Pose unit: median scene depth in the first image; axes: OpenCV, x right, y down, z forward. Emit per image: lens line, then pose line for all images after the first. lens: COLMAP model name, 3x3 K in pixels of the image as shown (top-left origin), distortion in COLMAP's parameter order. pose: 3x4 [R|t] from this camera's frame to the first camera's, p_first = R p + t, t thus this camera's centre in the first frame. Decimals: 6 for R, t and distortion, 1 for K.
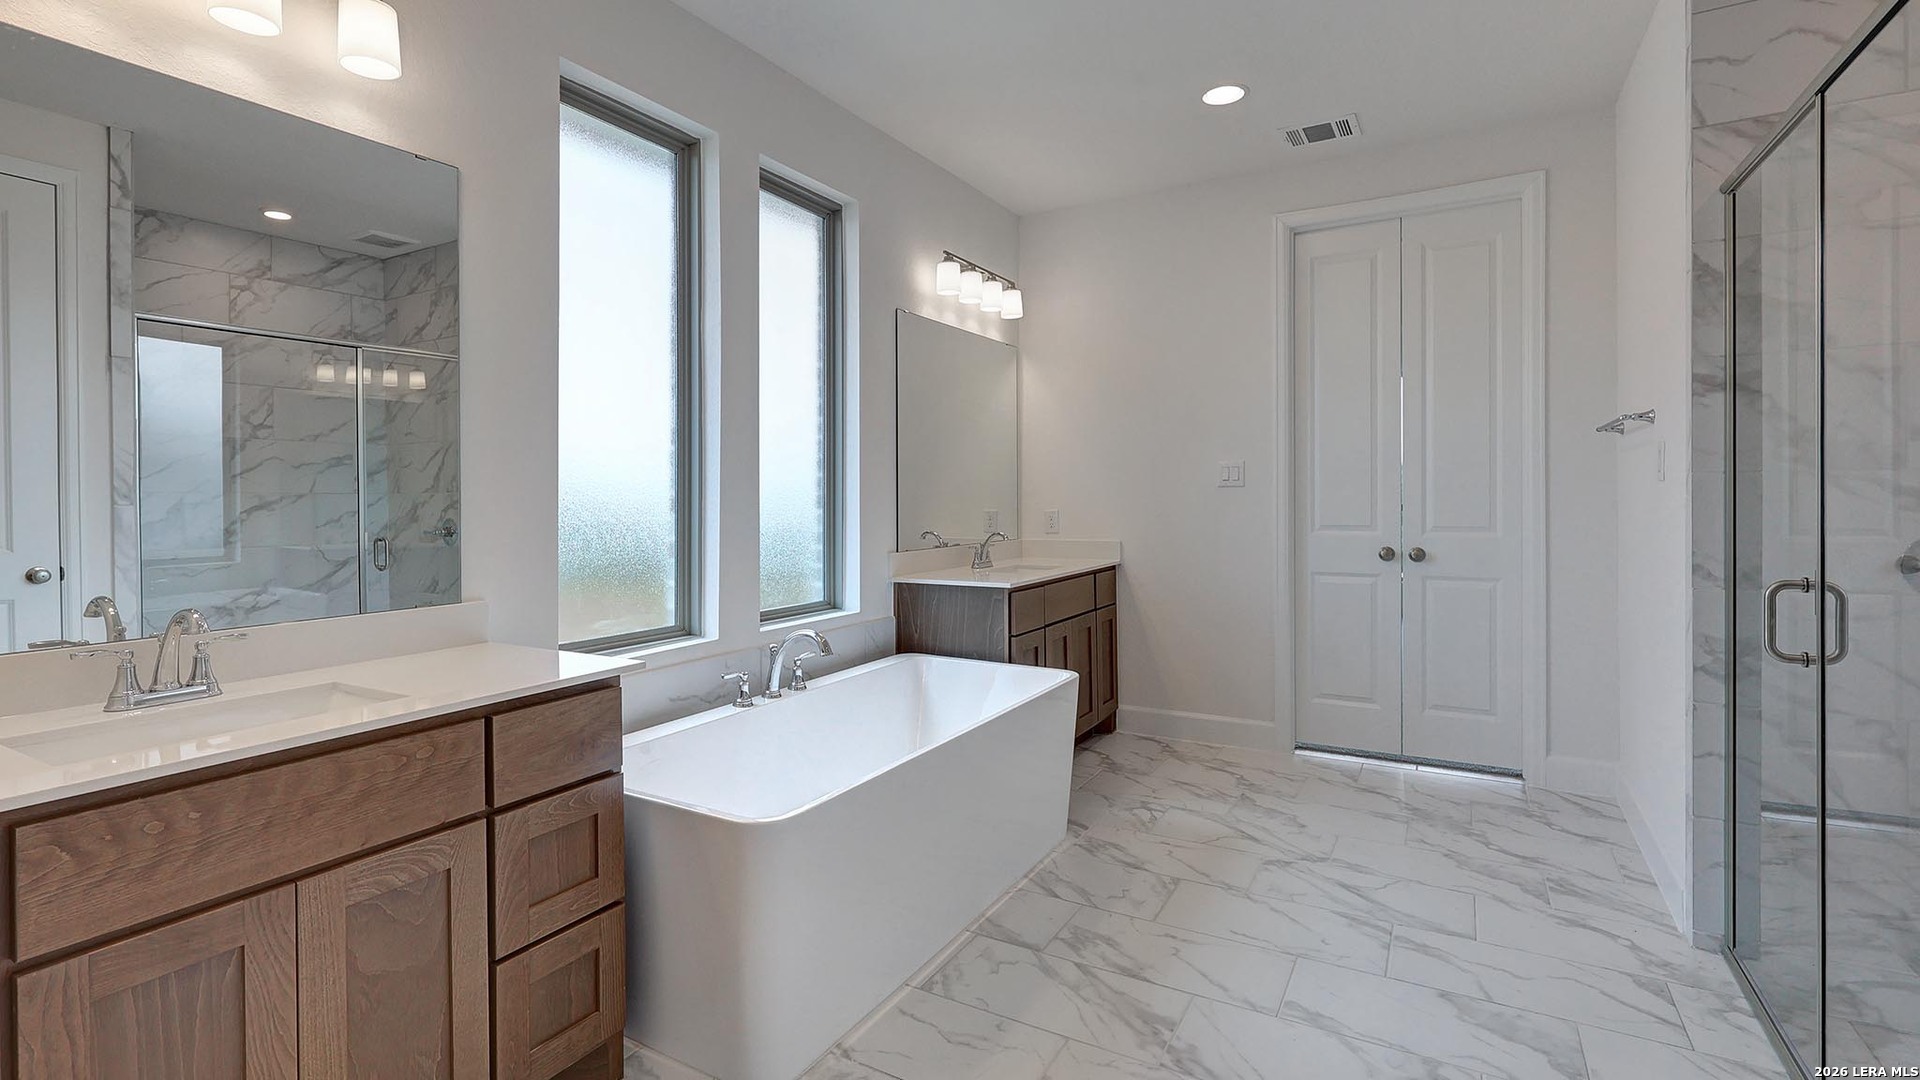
lens RADIAL K [[864.5, 0, 948.3], [0, 864.5, 508.3], [0, 0, 1]] dist [0.002846, 0.000115]
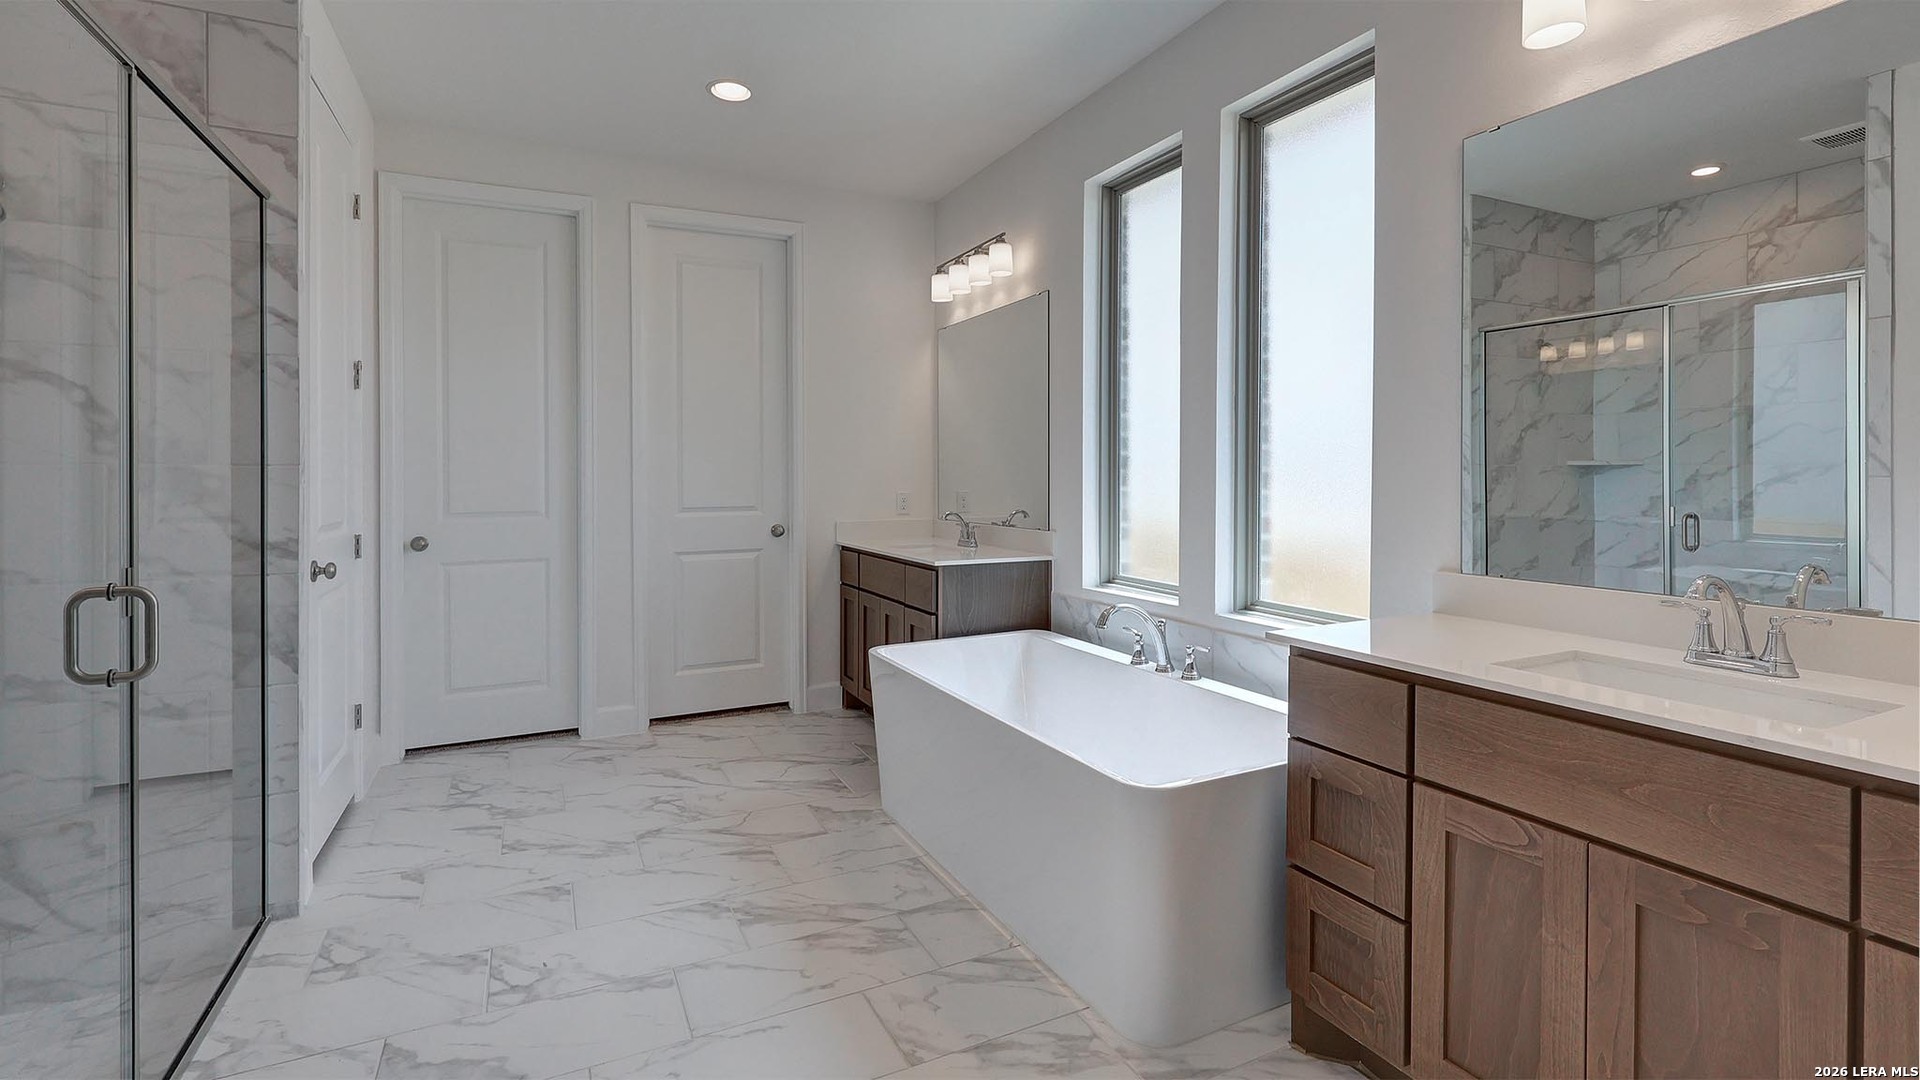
lens RADIAL K [[864.5, 0, 944.3], [0, 864.5, 471.5], [0, 0, 1]] dist [0.002846, 0.000115]
pose [[-0.561220, 0.003352, -0.827660, 0.797336], [-0.005520, 0.999954, 0.007792, -0.020030], [0.827649, 0.008942, -0.561175, 1.393957]]
